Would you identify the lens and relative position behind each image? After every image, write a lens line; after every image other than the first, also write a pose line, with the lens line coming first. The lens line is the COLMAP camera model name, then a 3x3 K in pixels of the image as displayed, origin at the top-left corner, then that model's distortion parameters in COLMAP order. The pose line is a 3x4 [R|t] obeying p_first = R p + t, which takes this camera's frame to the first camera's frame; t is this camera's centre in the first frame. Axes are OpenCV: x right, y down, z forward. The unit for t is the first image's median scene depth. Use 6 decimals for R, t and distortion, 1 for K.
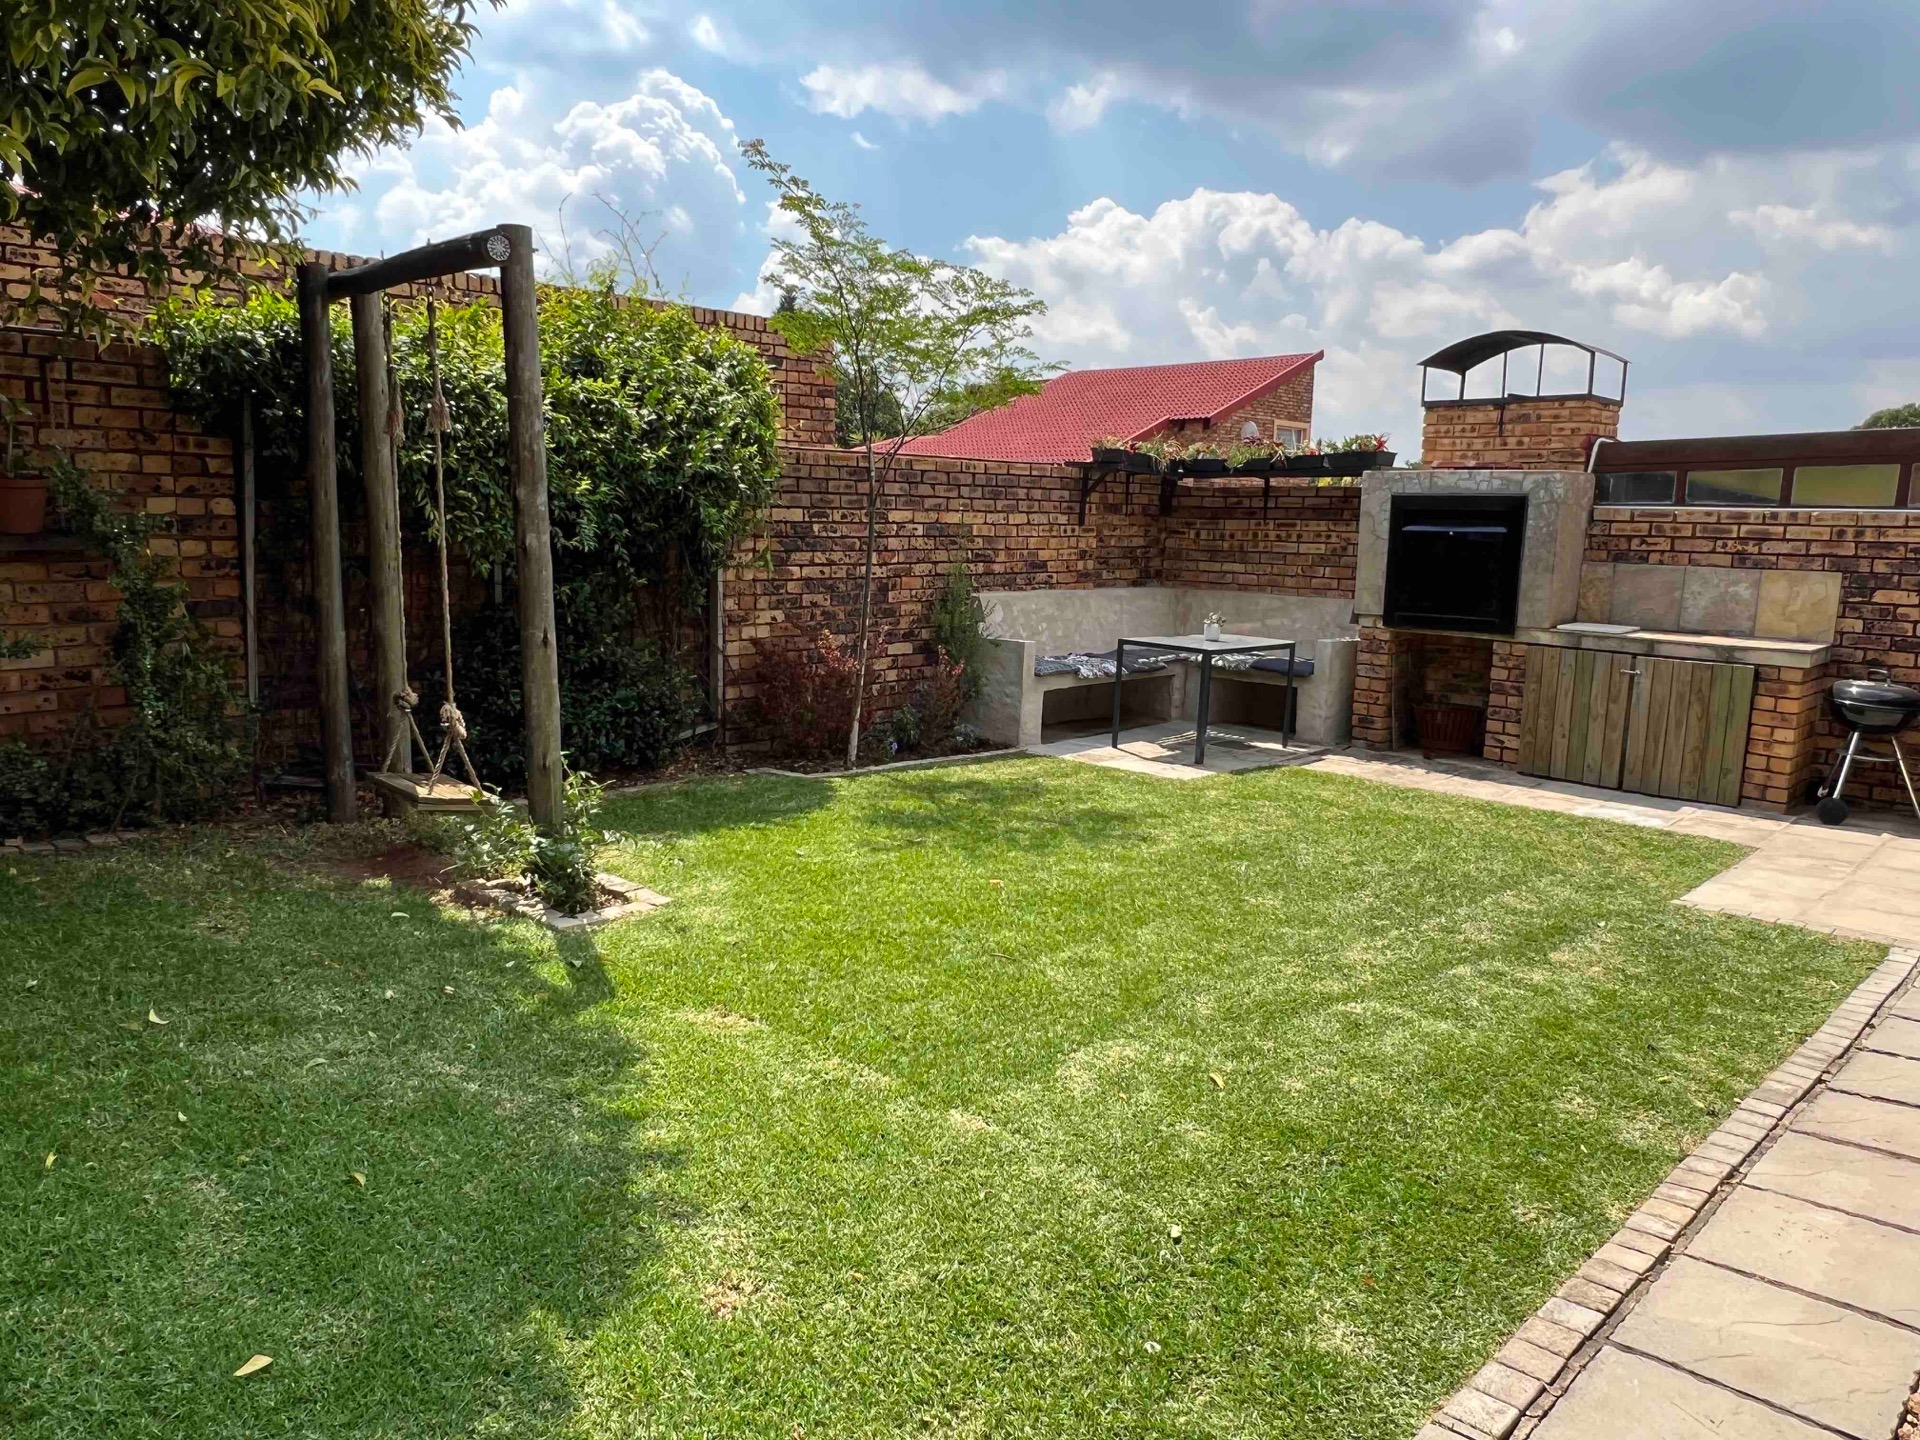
lens RADIAL K [[1316.3, 0, 954.8], [0, 1316.3, 723.4], [0, 0, 1]] dist [0.001555, -0.003301]
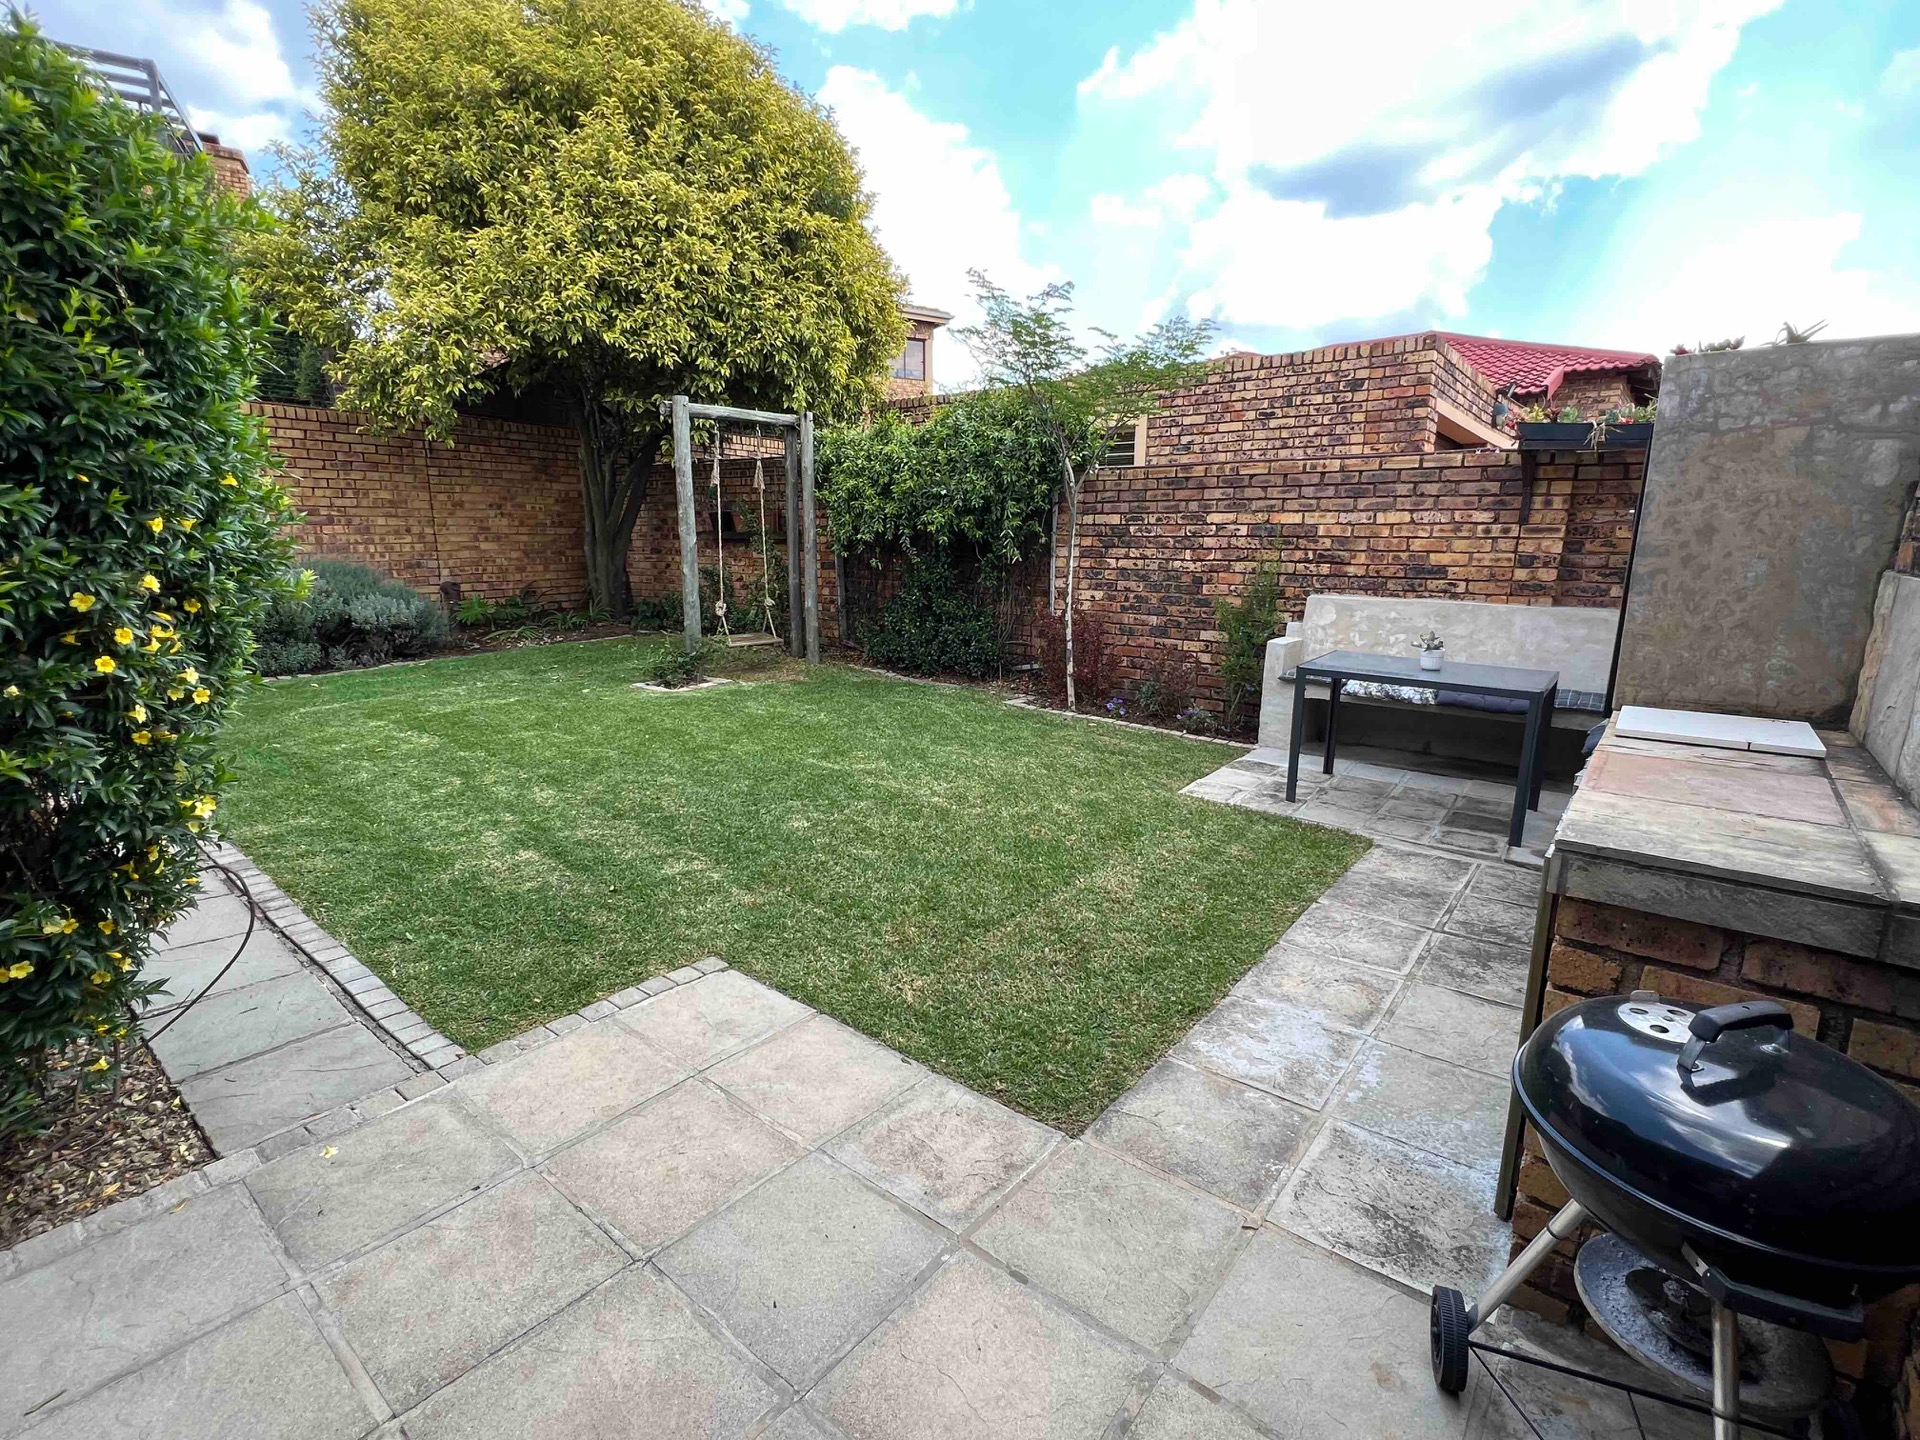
lens RADIAL K [[894.1, 0, 949.1], [0, 894.1, 701.4], [0, 0, 1]] dist [-0.003213, 0.000303]
pose [[0.090584, 0.165325, -0.982070, 0.723349], [-0.161114, 0.975567, 0.149369, -0.082436], [0.982770, 0.144695, 0.115007, 0.717149]]
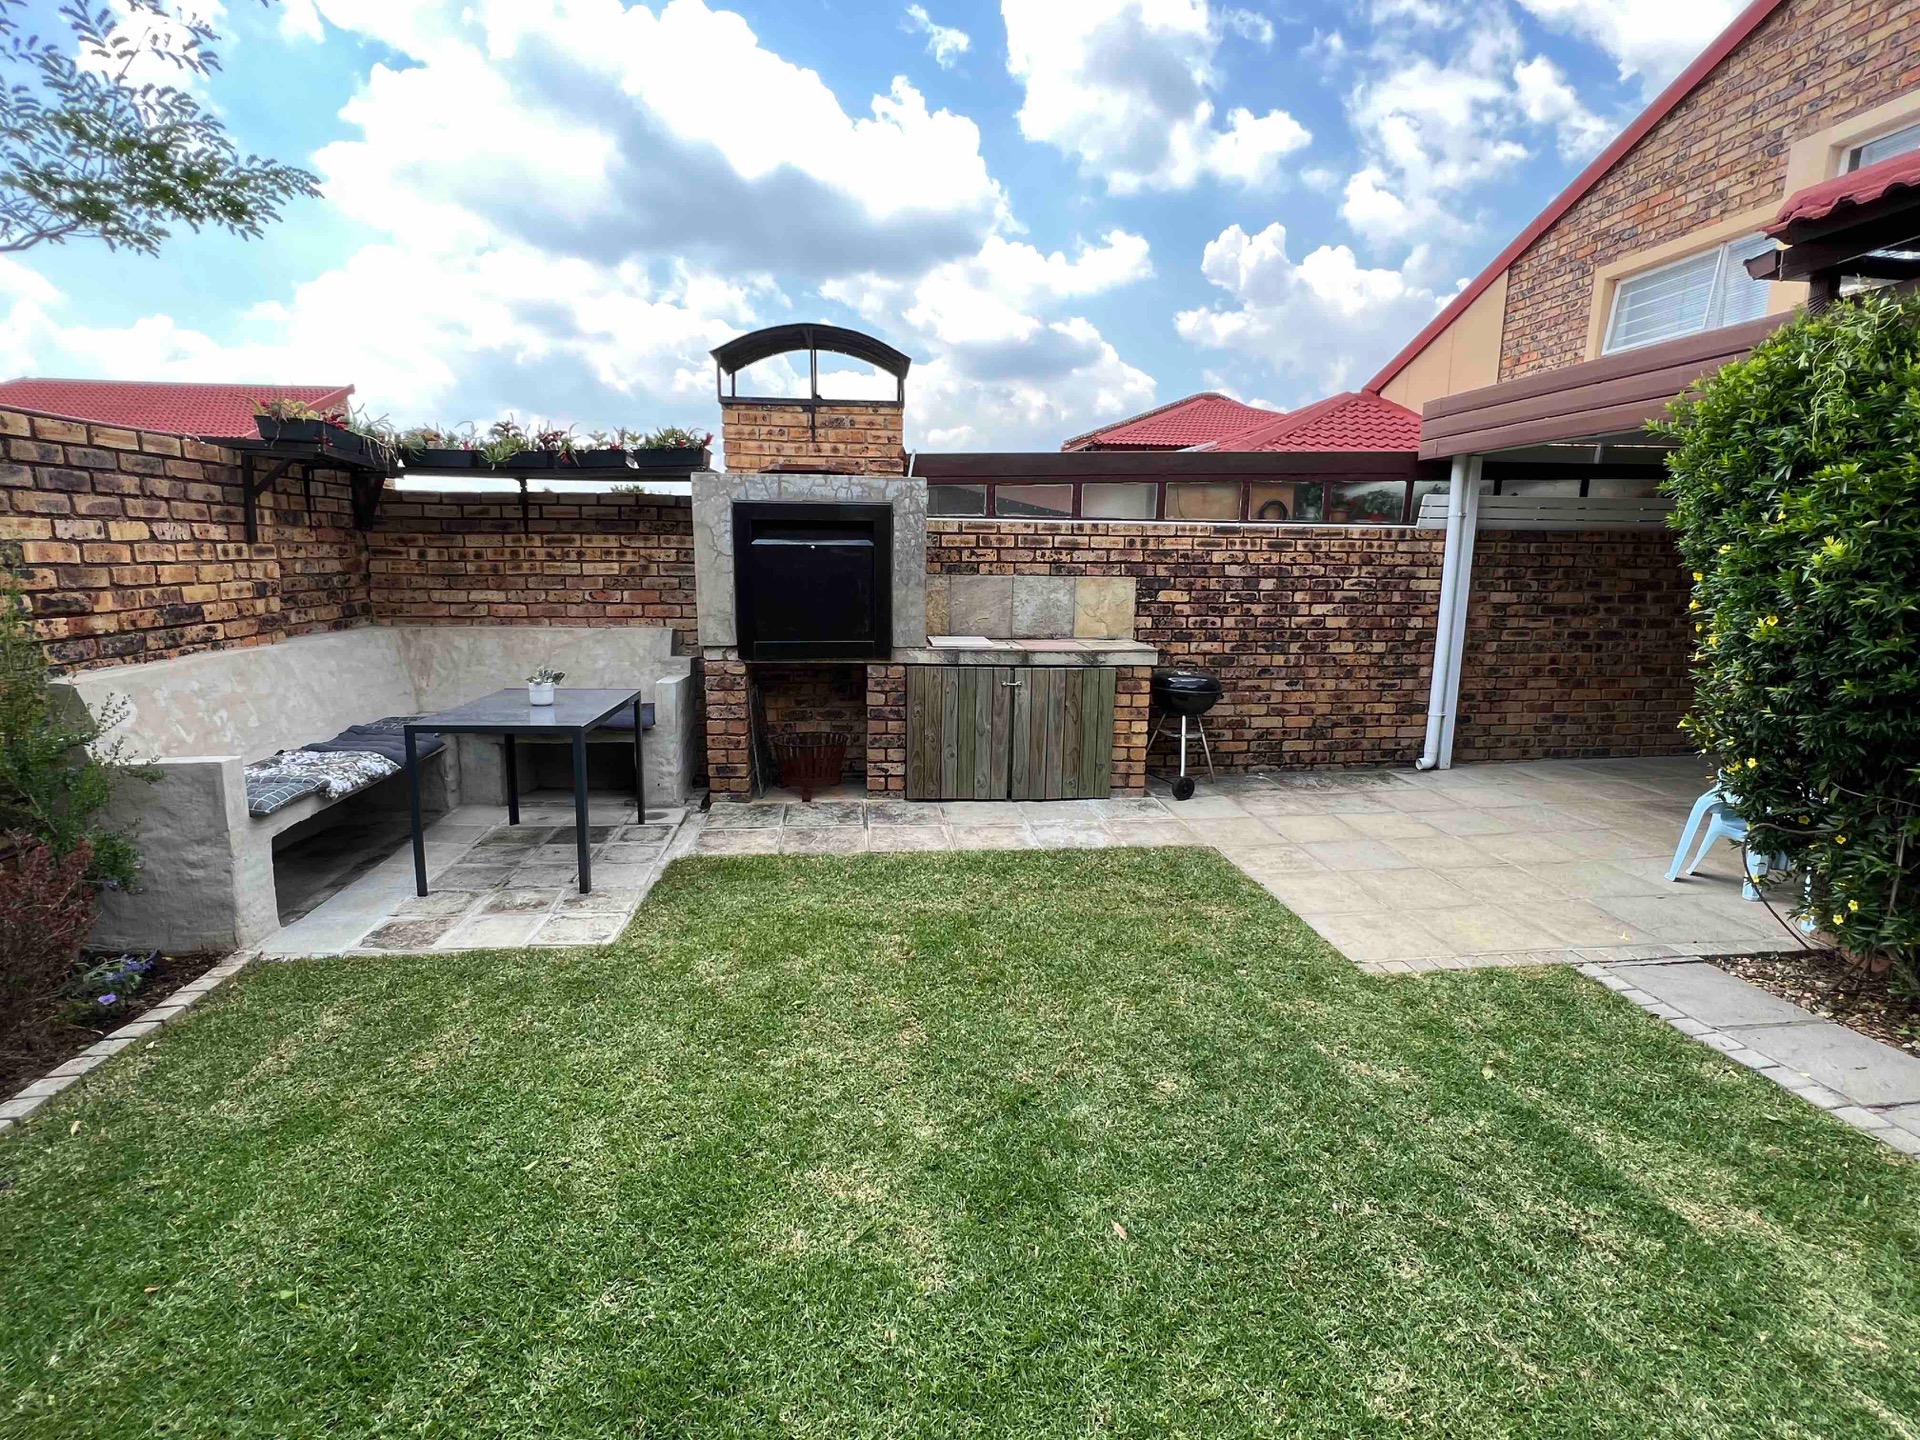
lens RADIAL K [[894.1, 0, 955.1], [0, 894.1, 713.5], [0, 0, 1]] dist [-0.003213, 0.000303]
pose [[0.635175, -0.152623, 0.757138, -0.029066], [0.124133, 0.987711, 0.094965, -0.081414], [-0.762327, 0.033667, 0.646315, 0.558371]]
